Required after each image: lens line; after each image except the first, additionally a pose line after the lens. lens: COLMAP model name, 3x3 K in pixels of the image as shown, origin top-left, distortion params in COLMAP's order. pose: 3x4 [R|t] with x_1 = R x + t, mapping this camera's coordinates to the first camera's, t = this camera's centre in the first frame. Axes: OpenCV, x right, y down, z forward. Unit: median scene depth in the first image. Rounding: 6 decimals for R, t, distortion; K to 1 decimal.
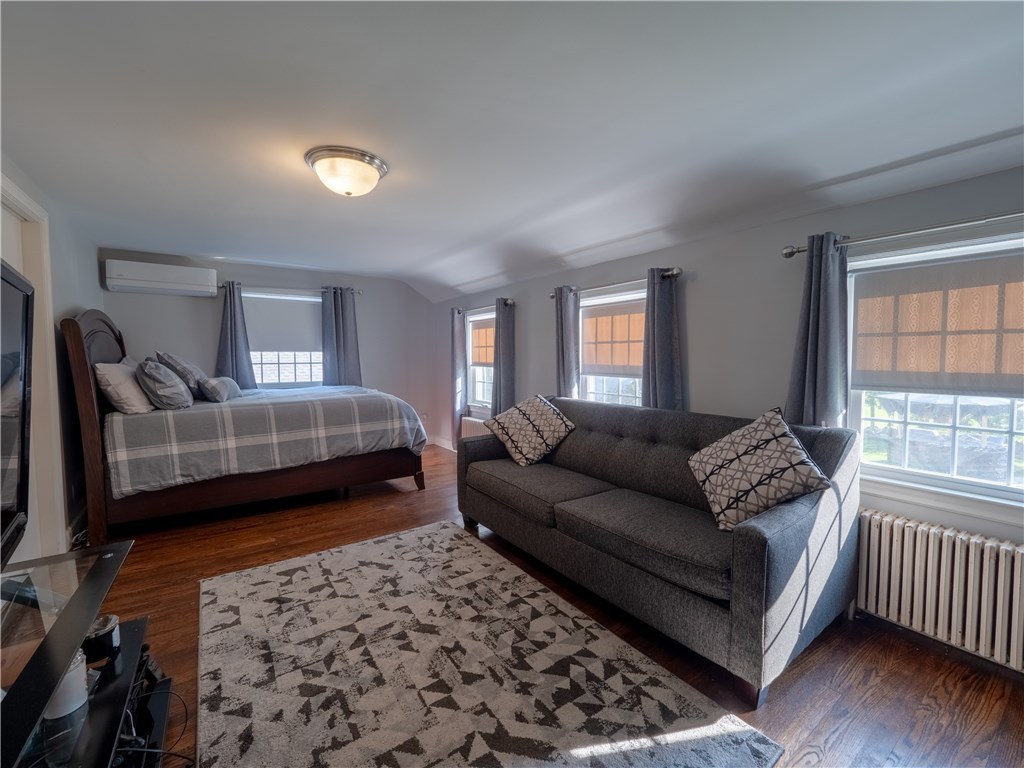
lens RADIAL K [[431.1, 0, 506.4], [0, 431.1, 377.7], [0, 0, 1]] dist [0.000792, -0.004752]
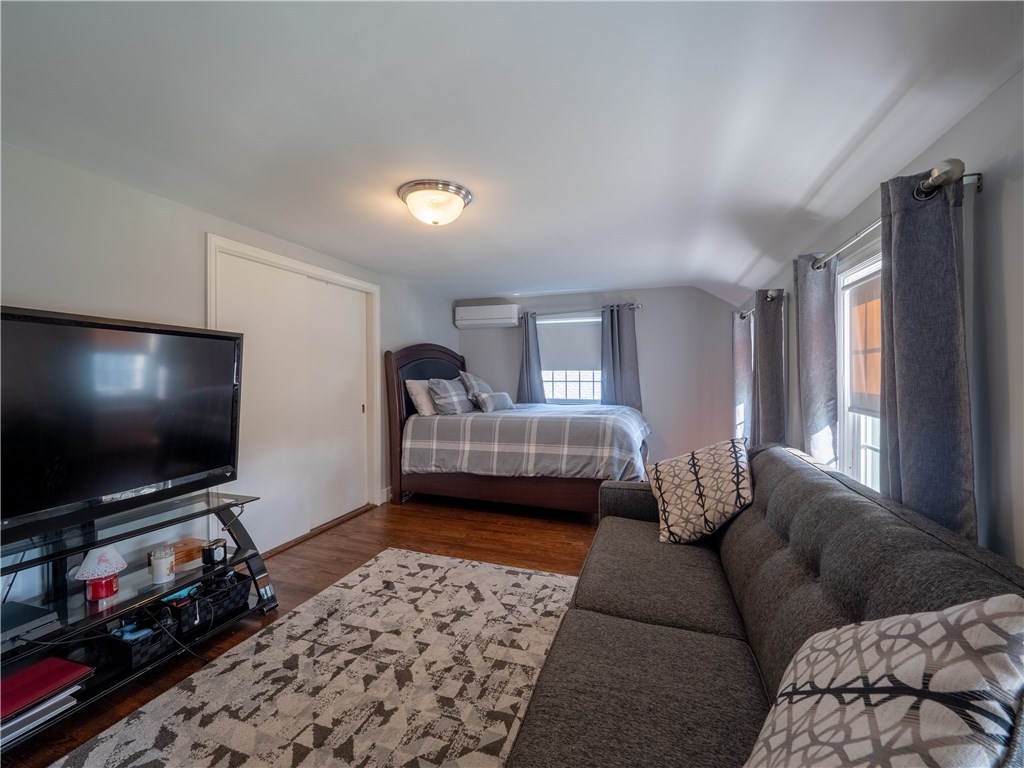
lens RADIAL K [[431.1, 0, 507.4], [0, 431.1, 376.5], [0, 0, 1]] dist [0.000792, -0.004752]
pose [[0.583610, 0.006788, -0.812006, 0.481753], [-0.040096, 0.998986, -0.020467, -0.030612], [0.811044, 0.044503, 0.583290, 0.436744]]
